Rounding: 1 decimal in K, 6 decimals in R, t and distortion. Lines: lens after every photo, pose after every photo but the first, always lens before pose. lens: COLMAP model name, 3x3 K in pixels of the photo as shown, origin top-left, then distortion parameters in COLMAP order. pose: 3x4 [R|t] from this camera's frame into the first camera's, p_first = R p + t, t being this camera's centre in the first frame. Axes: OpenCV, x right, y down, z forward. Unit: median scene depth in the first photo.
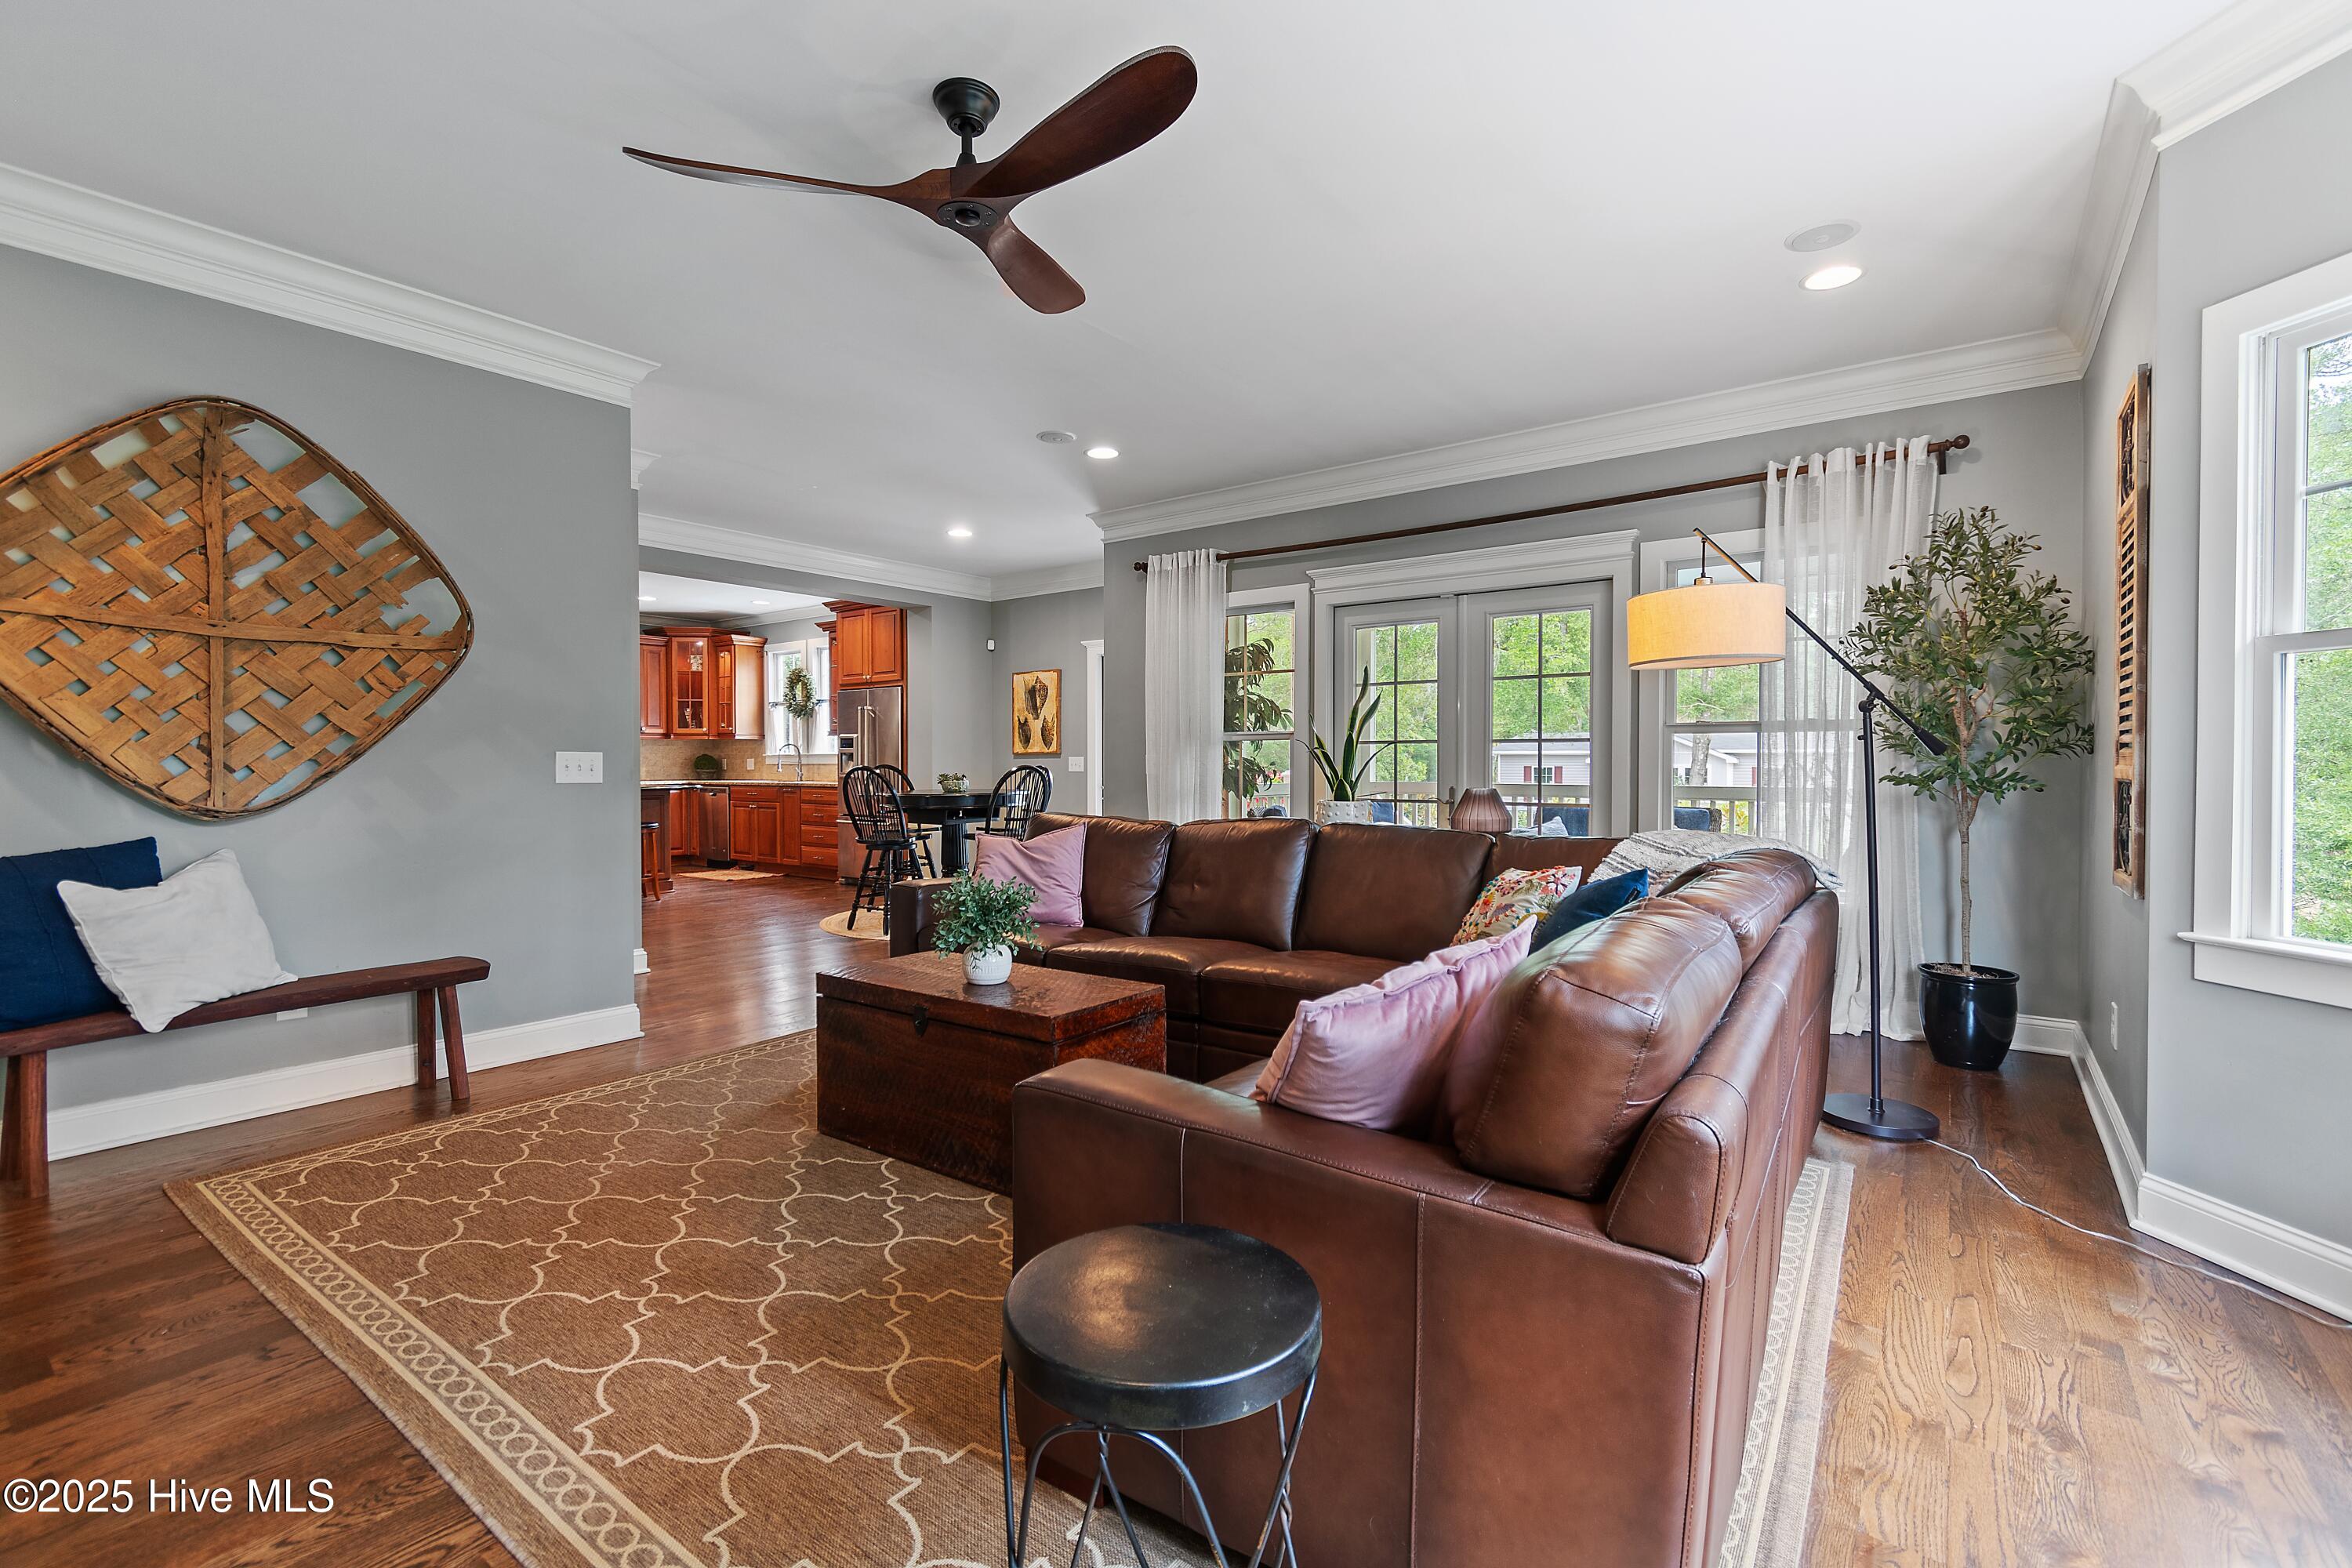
lens RADIAL K [[1033.0, 0, 1180.7], [0, 1033.0, 778.4], [0, 0, 1]] dist [0.004665, -0.001372]
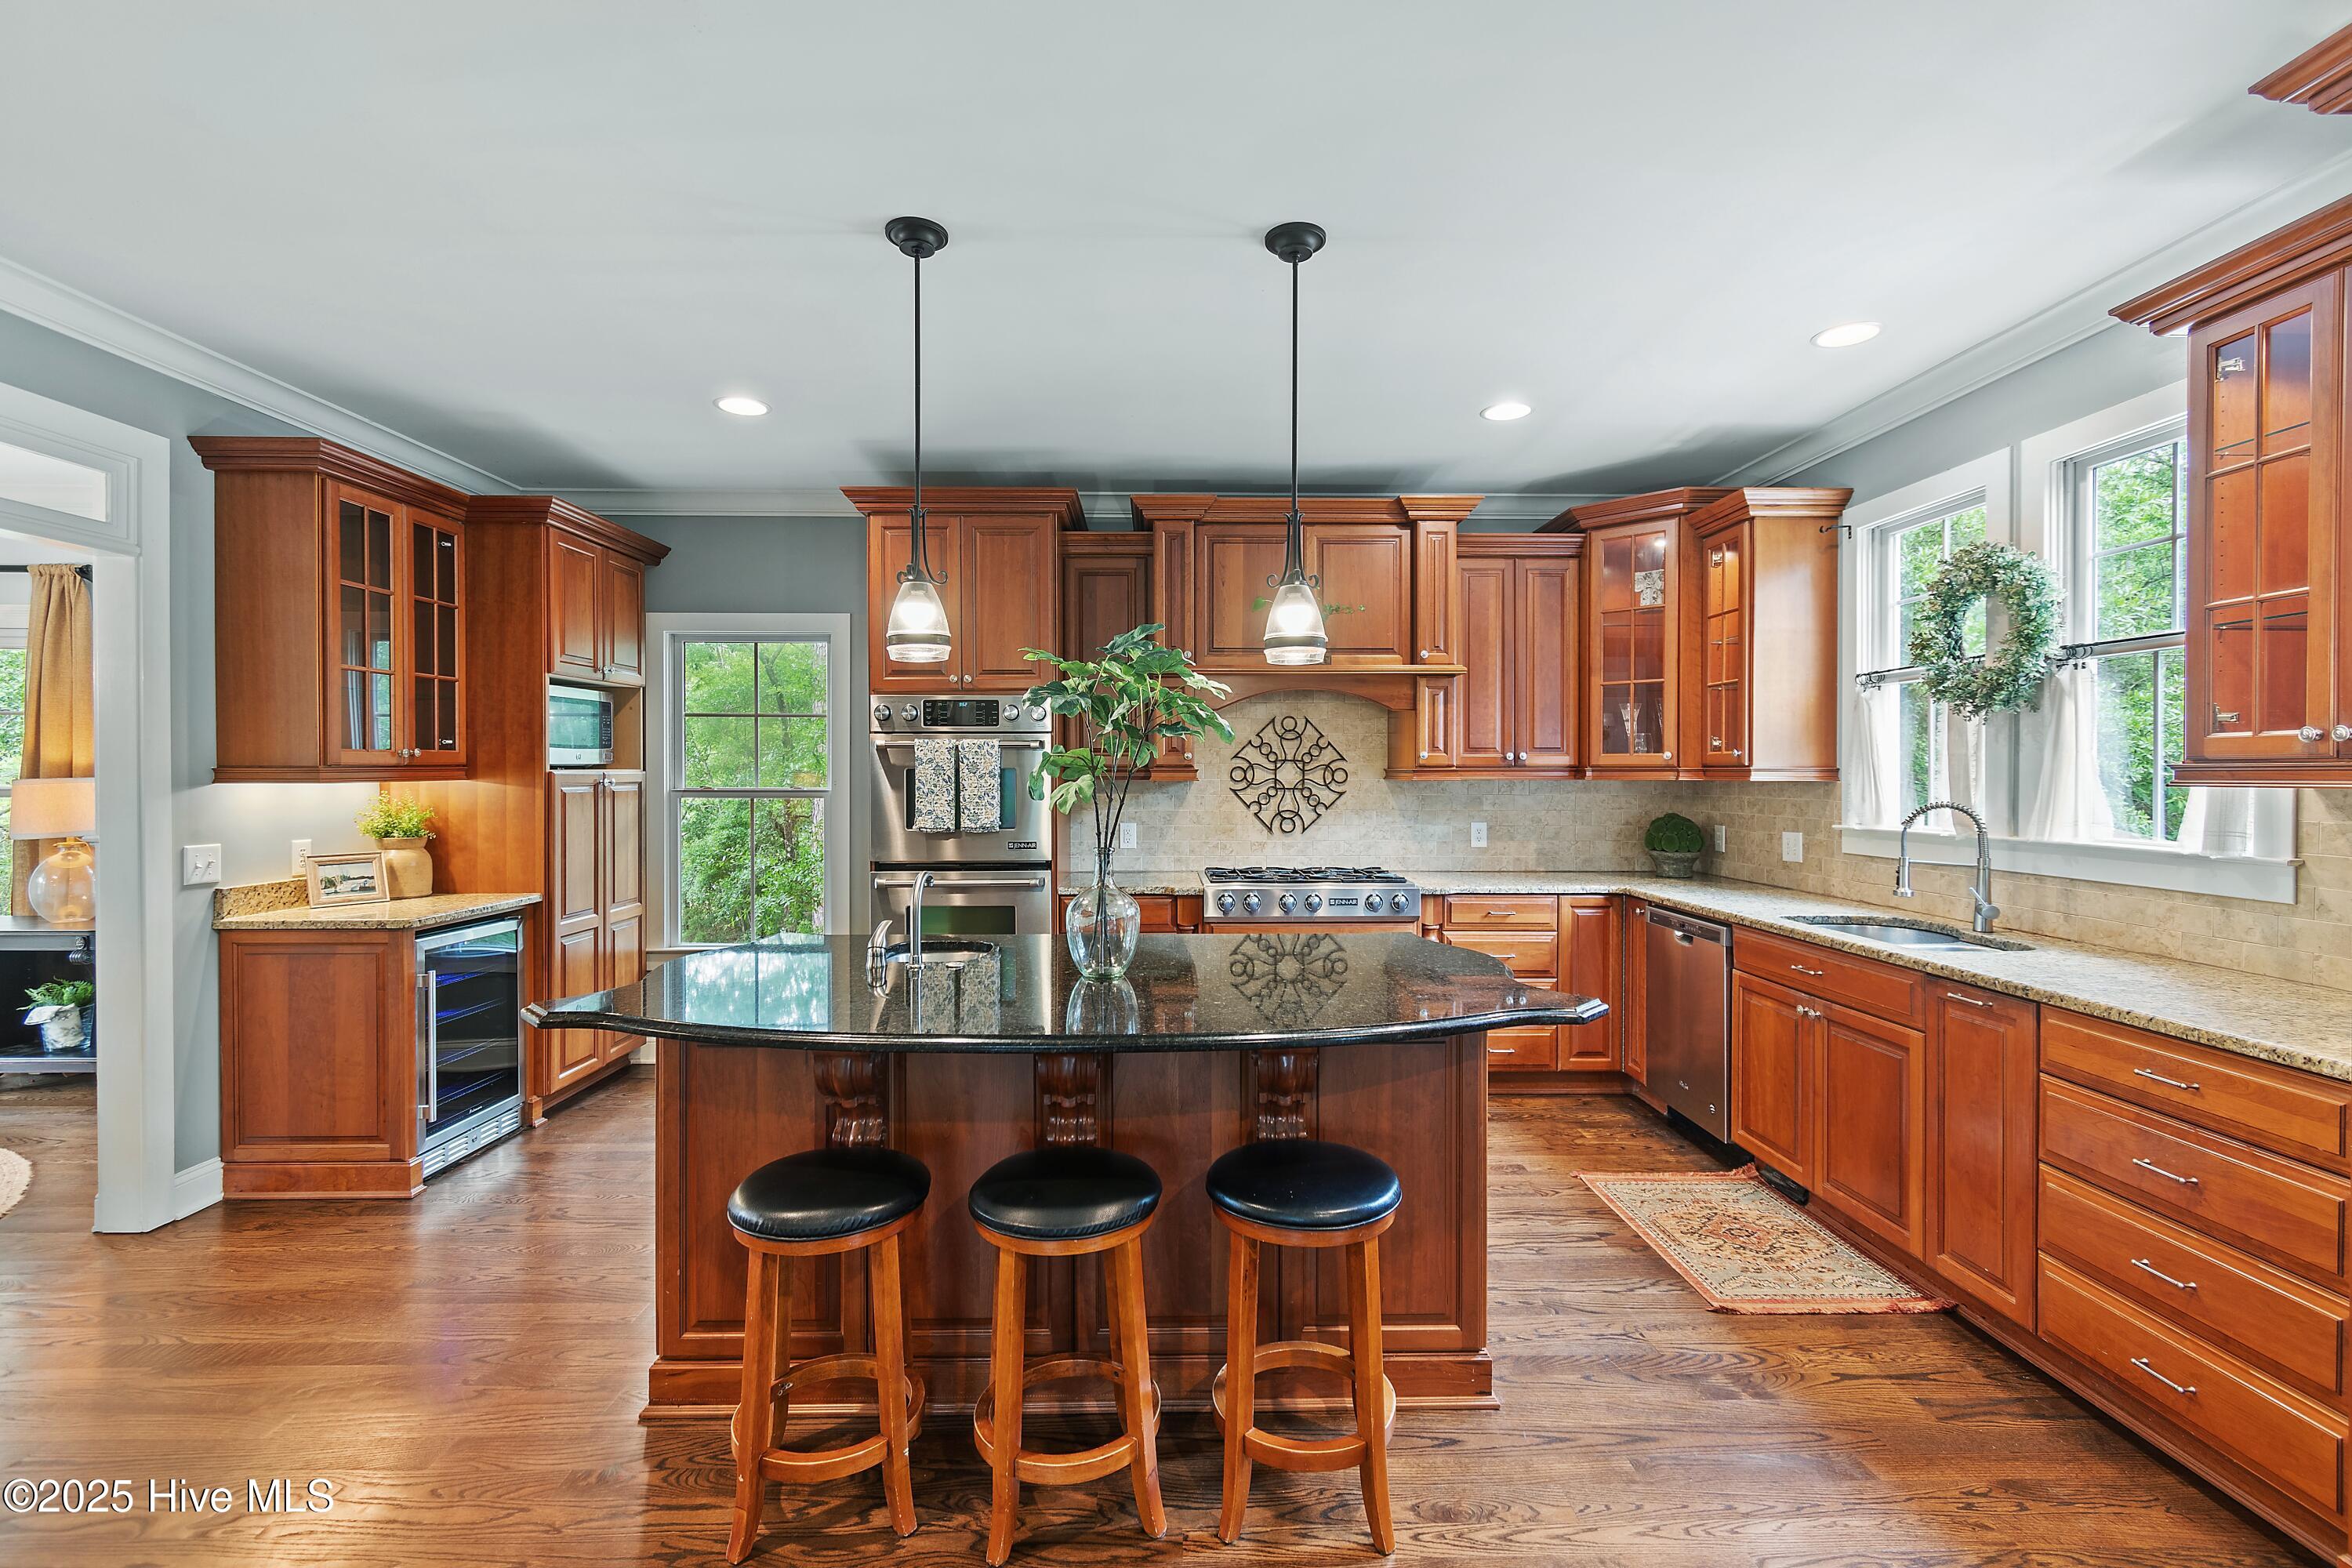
lens RADIAL K [[1033.0, 0, 1180.7], [0, 1033.0, 778.4], [0, 0, 1]] dist [0.004665, -0.001372]
pose [[0.614798, 0.006580, -0.788657, -0.288986], [-0.014303, 0.999894, -0.002808, -0.037881], [0.788555, 0.013007, 0.614827, 0.669415]]
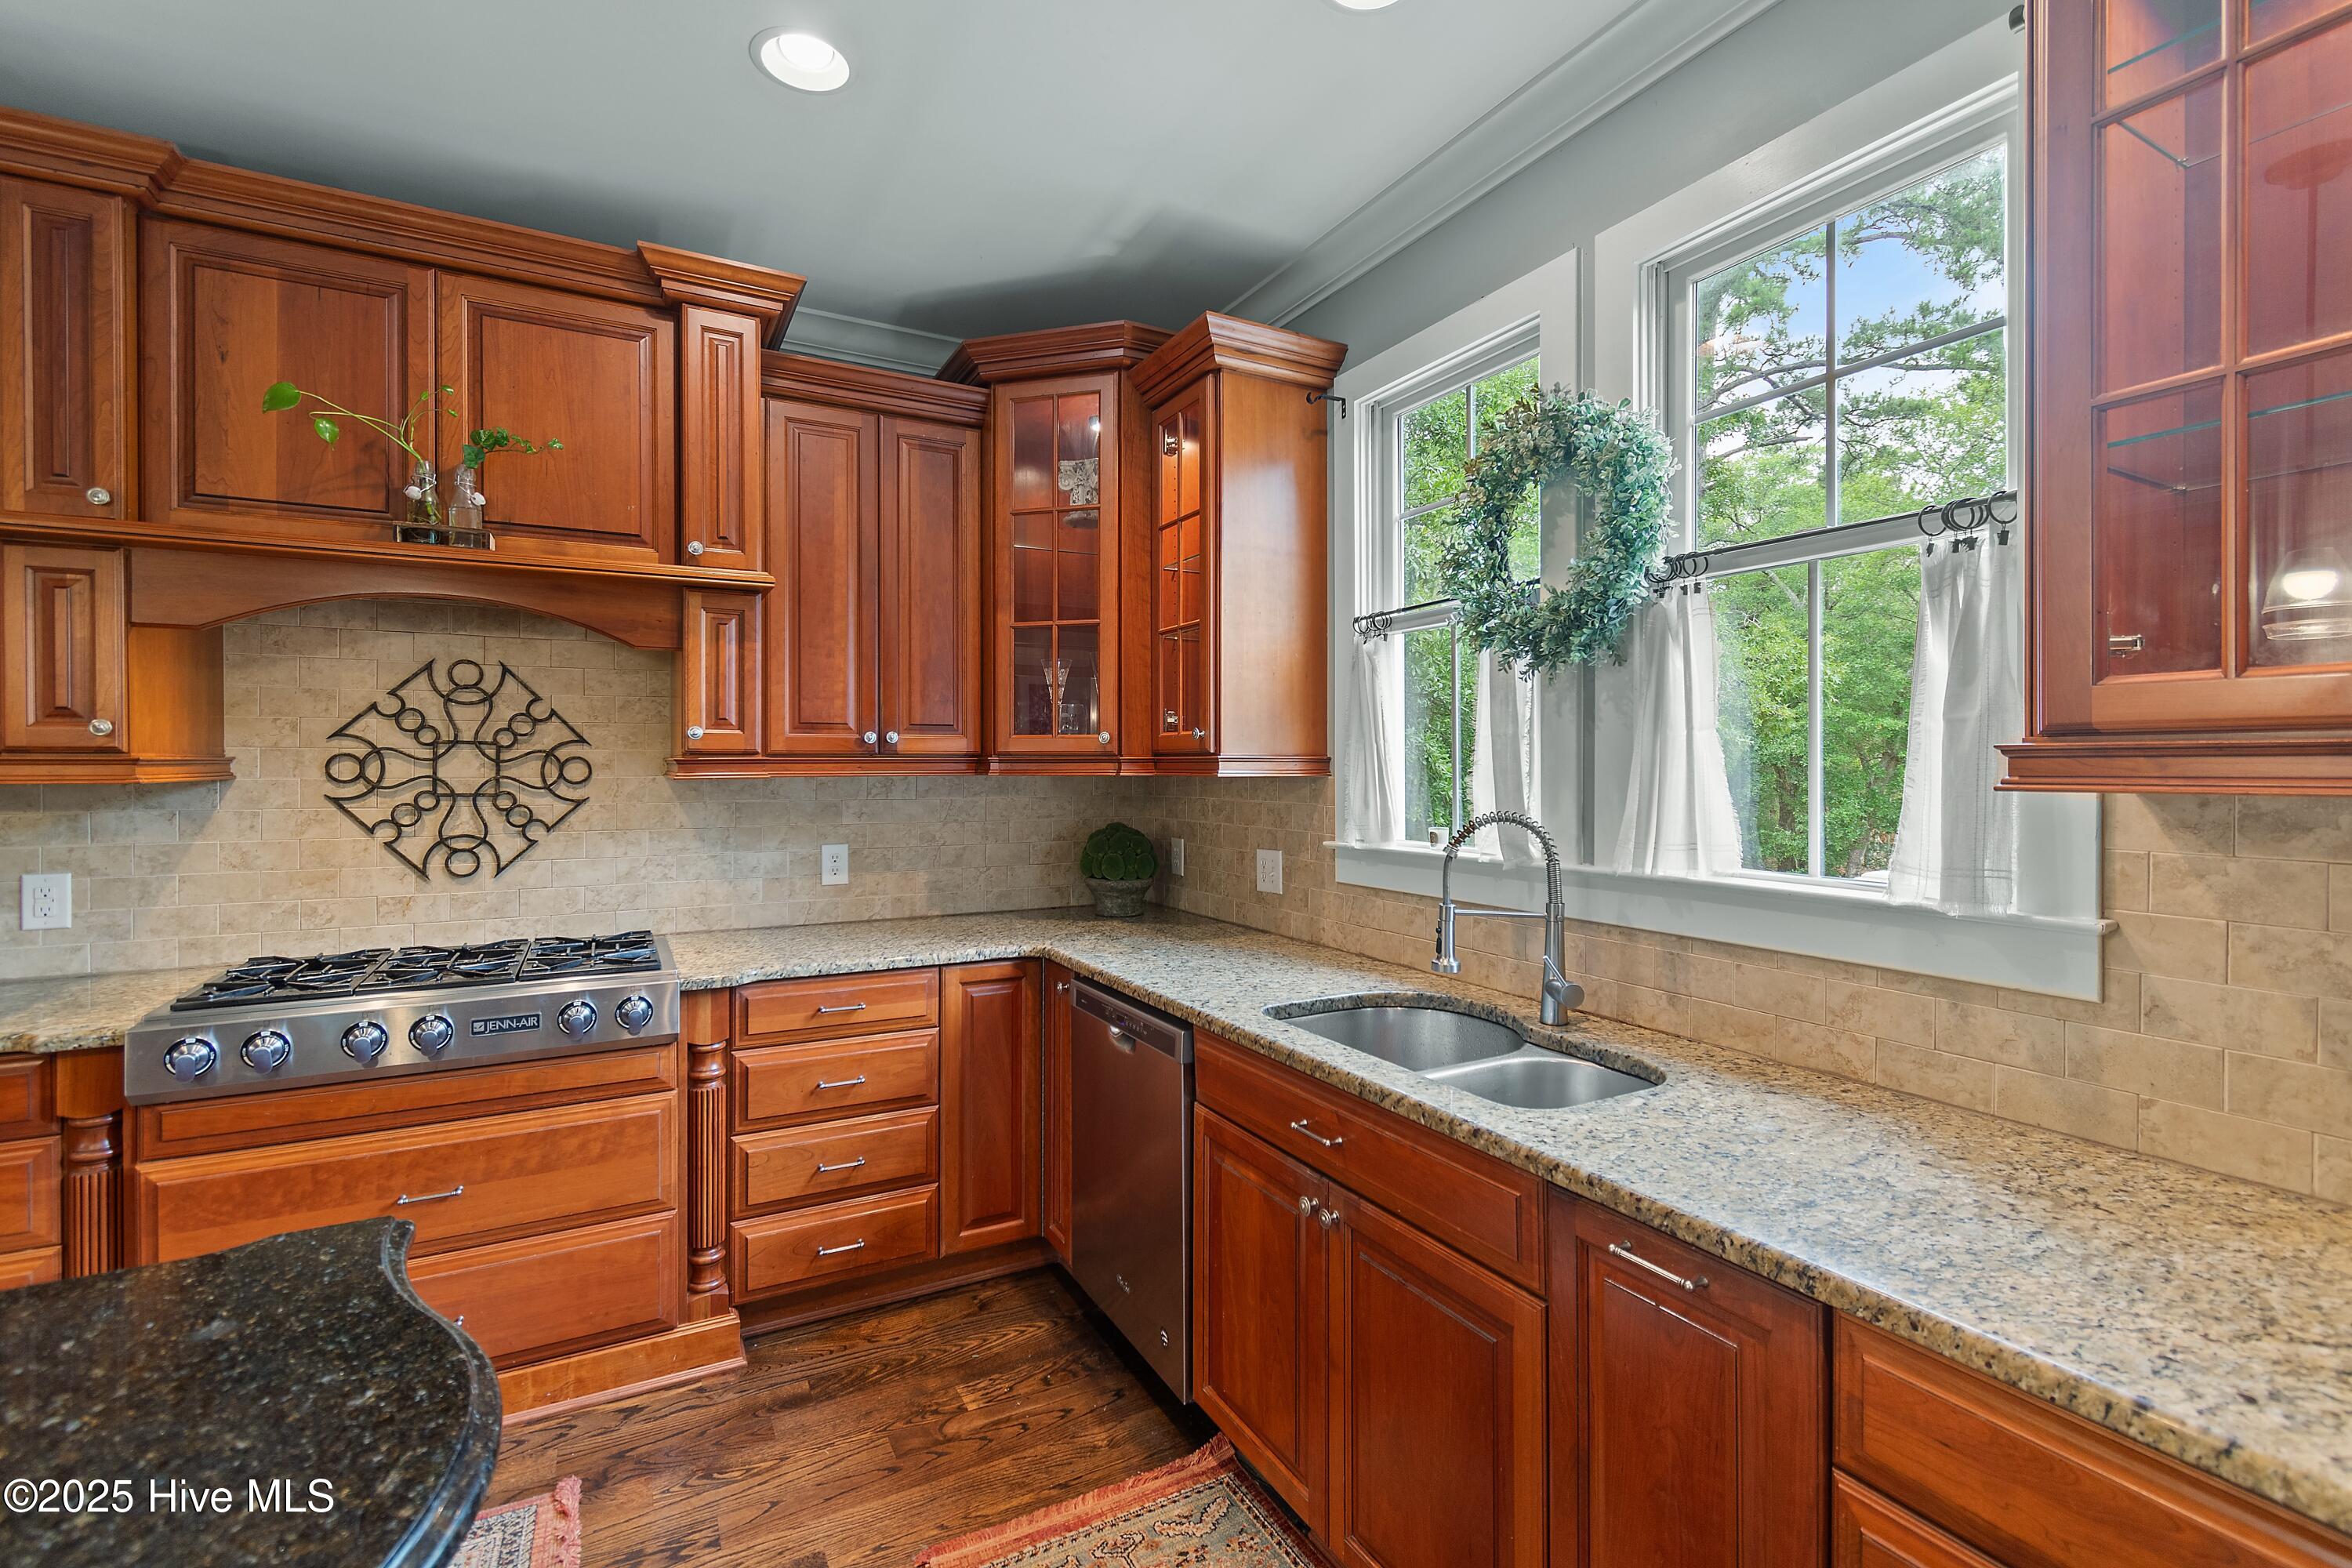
lens RADIAL K [[1037.1, 0, 1181.3], [0, 1037.1, 763.7], [0, 0, 1]] dist [0.000585, -0.000590]
pose [[0.909009, 0.000423, -0.416776, -0.366687], [-0.007603, 0.999850, -0.015567, -0.040291], [0.416707, 0.017319, 0.908876, 0.844111]]
